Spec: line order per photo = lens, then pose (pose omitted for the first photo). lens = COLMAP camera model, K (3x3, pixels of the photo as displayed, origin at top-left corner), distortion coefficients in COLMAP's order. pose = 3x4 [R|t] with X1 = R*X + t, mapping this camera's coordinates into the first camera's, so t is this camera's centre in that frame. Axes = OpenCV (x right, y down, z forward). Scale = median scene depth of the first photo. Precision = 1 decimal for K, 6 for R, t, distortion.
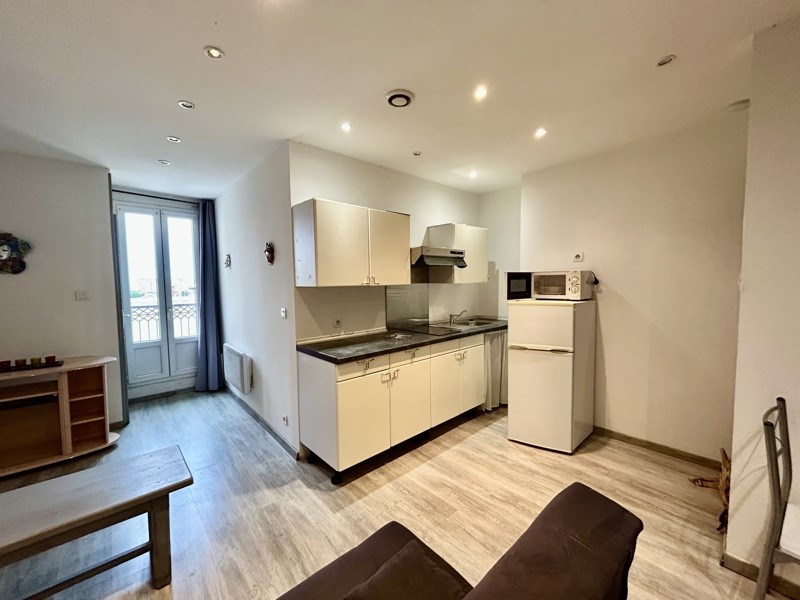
lens RADIAL K [[316.9, 0, 400.0], [0, 316.9, 300.0], [0, 0, 1]] dist [-0.000634, 0.000198]
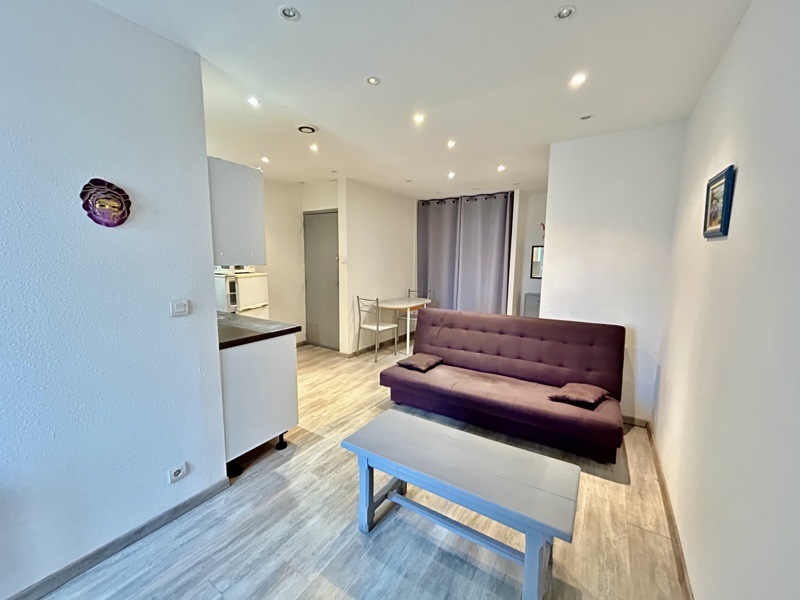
lens RADIAL K [[316.9, 0, 400.0], [0, 316.9, 300.0], [0, 0, 1]] dist [-0.000634, 0.000198]
pose [[-0.254945, -0.114562, 0.960145, -1.009972], [0.047749, 0.990254, 0.130833, -0.029512], [-0.965776, 0.079201, -0.246990, 0.670073]]
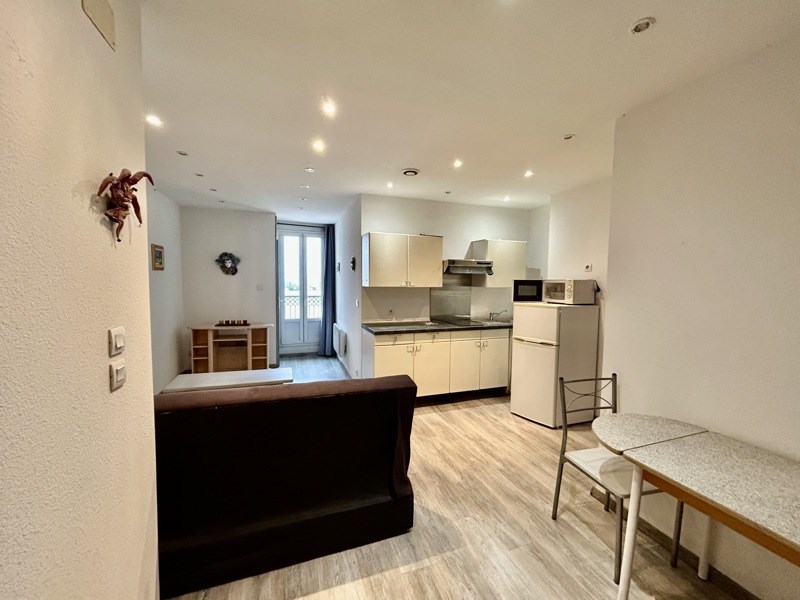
lens RADIAL K [[316.9, 0, 400.0], [0, 316.9, 300.0], [0, 0, 1]] dist [-0.000634, 0.000198]
pose [[0.923749, 0.045455, -0.380291, 0.393559], [-0.045443, 0.998926, 0.009017, 0.002606], [0.380293, 0.008952, 0.924823, -0.336667]]
